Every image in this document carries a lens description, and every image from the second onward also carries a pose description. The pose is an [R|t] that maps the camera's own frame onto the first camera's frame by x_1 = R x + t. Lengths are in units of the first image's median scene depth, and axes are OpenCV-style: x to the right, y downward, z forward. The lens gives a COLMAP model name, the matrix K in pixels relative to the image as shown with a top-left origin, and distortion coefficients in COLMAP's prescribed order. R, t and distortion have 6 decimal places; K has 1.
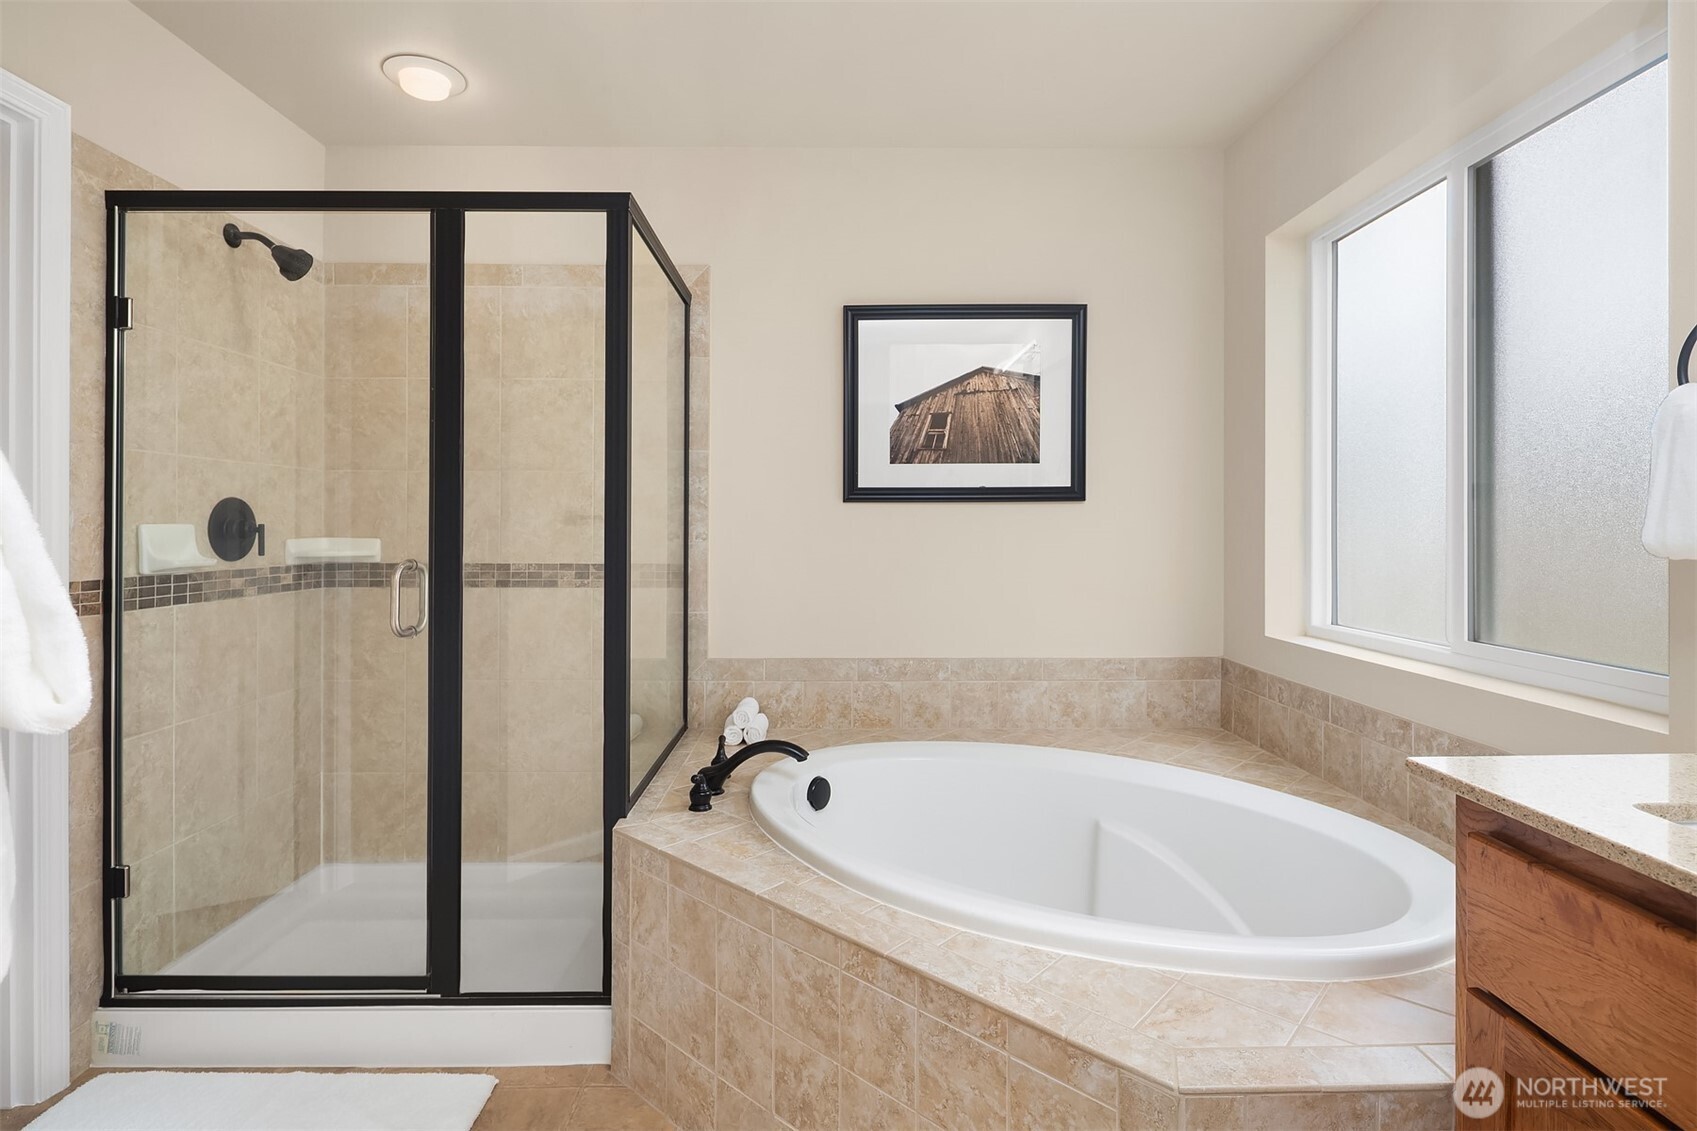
lens RADIAL K [[822.8, 0, 844.7], [0, 822.8, 544.9], [0, 0, 1]] dist [0.005330, -0.007846]
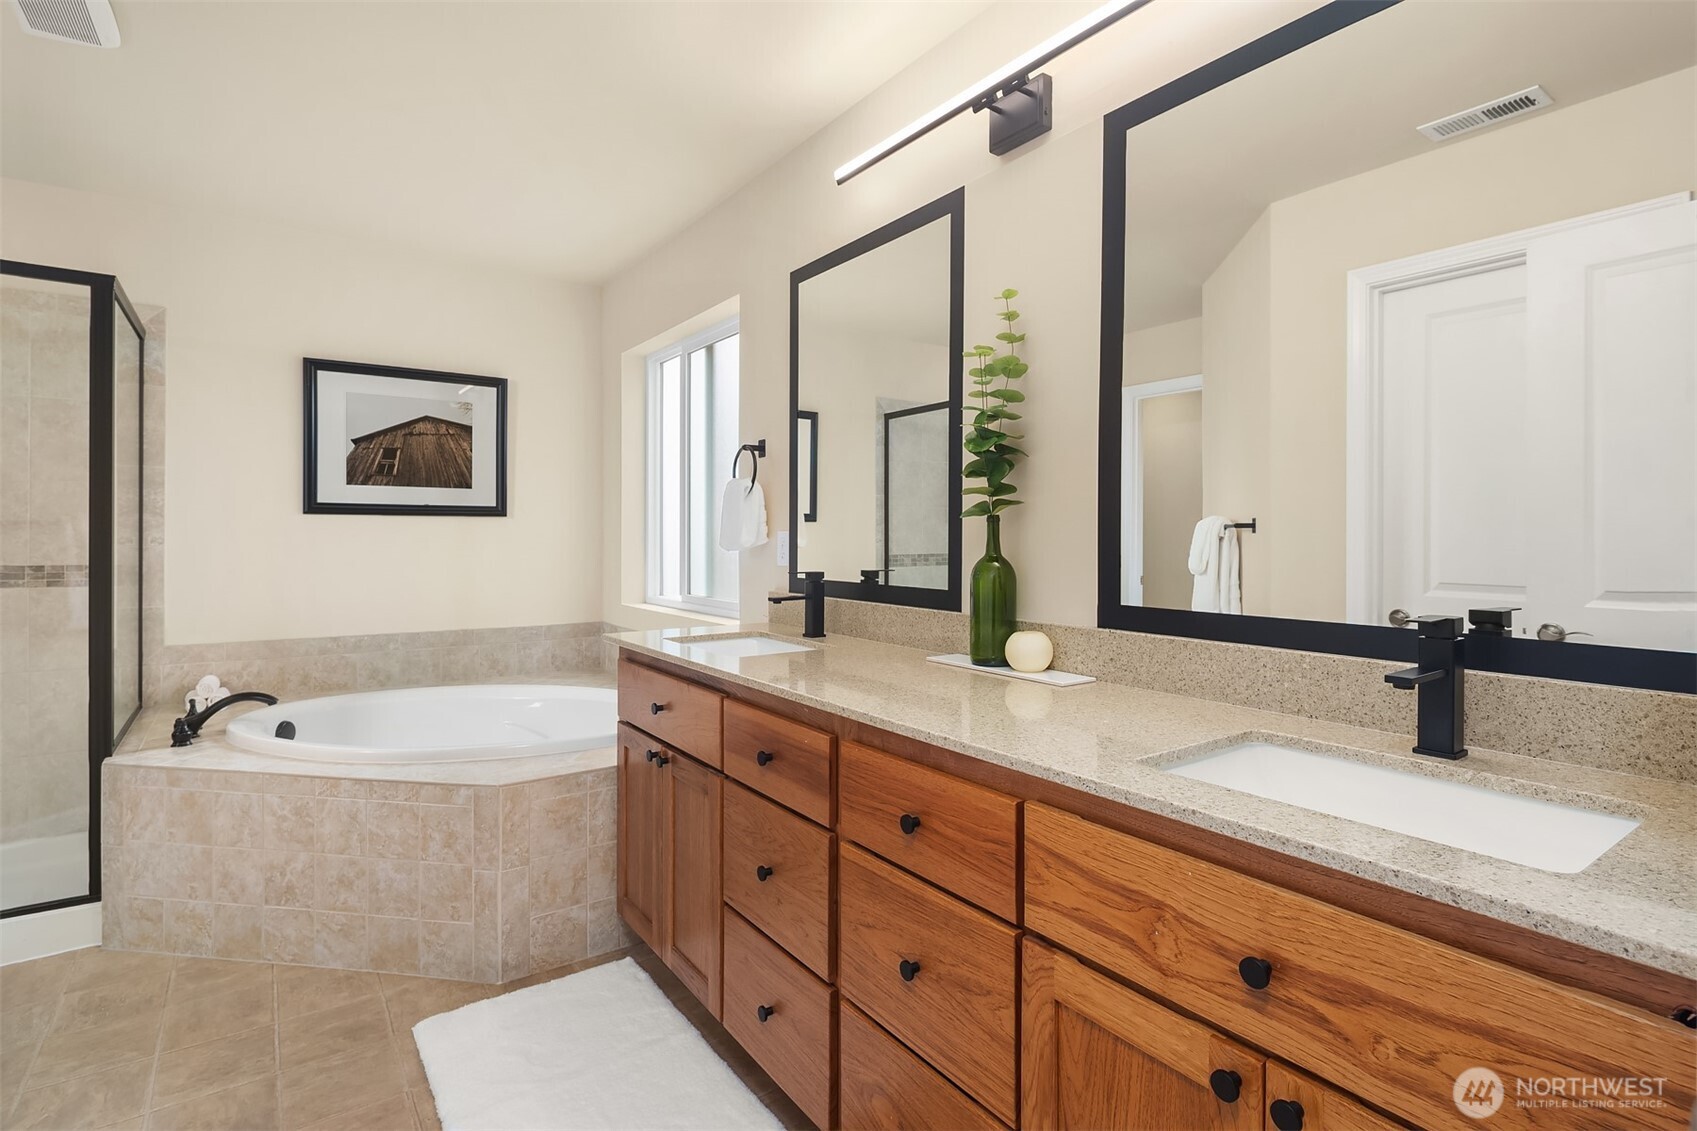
lens RADIAL K [[822.8, 0, 844.7], [0, 822.8, 544.9], [0, 0, 1]] dist [0.005330, -0.007846]
pose [[0.823999, -0.000719, 0.566591, -0.033134], [0.005434, 0.999963, -0.006634, 0.008489], [-0.566565, 0.008545, 0.823973, -0.507568]]
